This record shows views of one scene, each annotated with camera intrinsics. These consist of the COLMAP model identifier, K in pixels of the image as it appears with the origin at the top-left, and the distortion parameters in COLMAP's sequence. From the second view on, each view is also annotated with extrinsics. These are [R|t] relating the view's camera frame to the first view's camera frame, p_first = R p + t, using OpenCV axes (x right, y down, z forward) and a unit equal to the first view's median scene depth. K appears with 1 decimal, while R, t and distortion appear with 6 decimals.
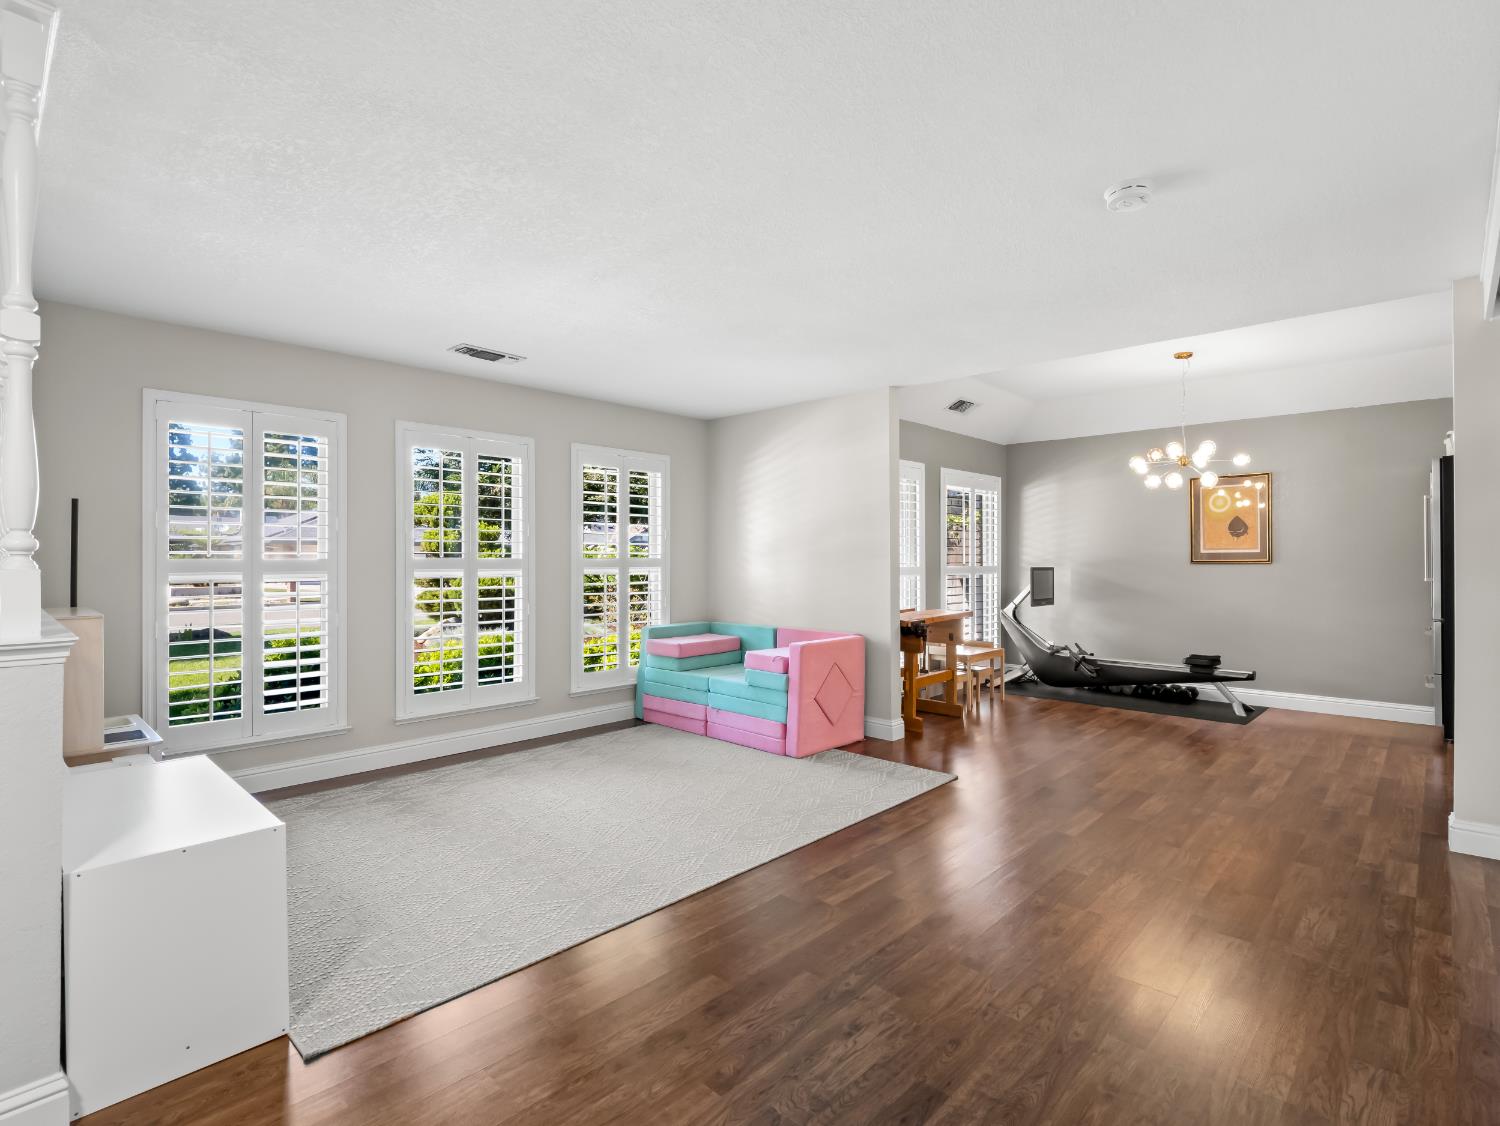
lens RADIAL K [[760.6, 0, 747.1], [0, 760.6, 563.5], [0, 0, 1]] dist [-0.003410, -0.001392]
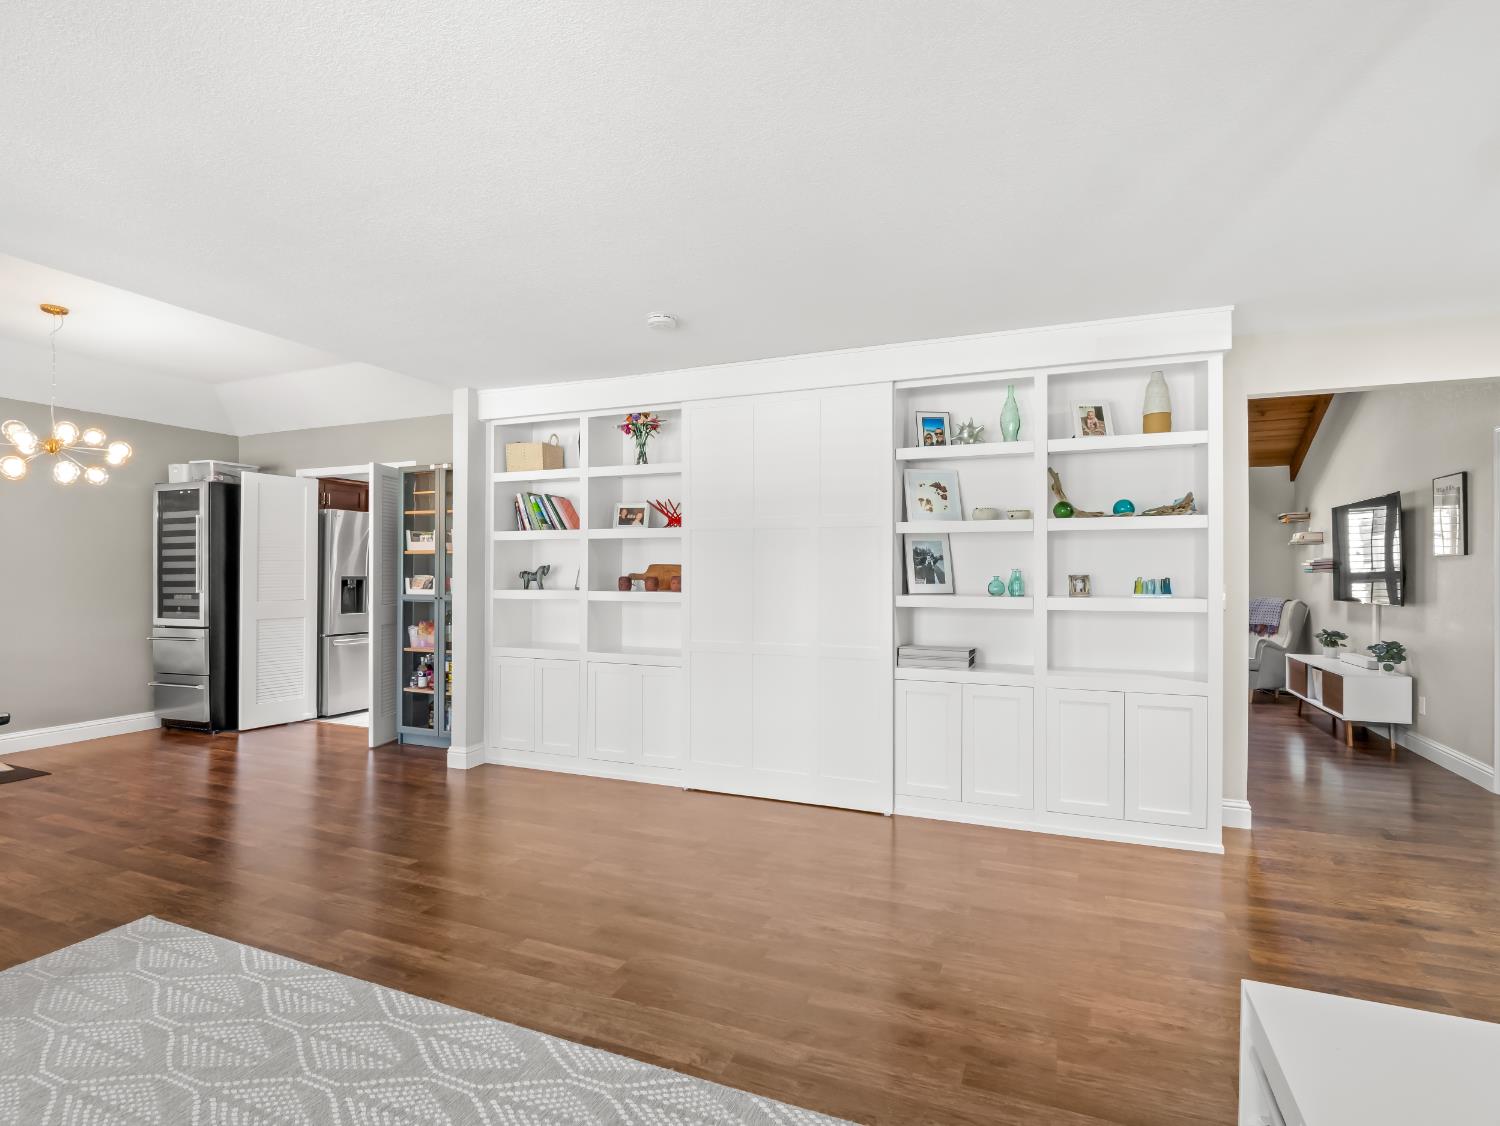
lens RADIAL K [[760.6, 0, 747.8], [0, 760.6, 564.6], [0, 0, 1]] dist [-0.003410, -0.001392]
pose [[-0.366800, 0.008206, 0.930264, -0.711886], [0.007994, 0.999952, -0.005669, -0.010346], [-0.930265, 0.005357, -0.366848, 1.095355]]
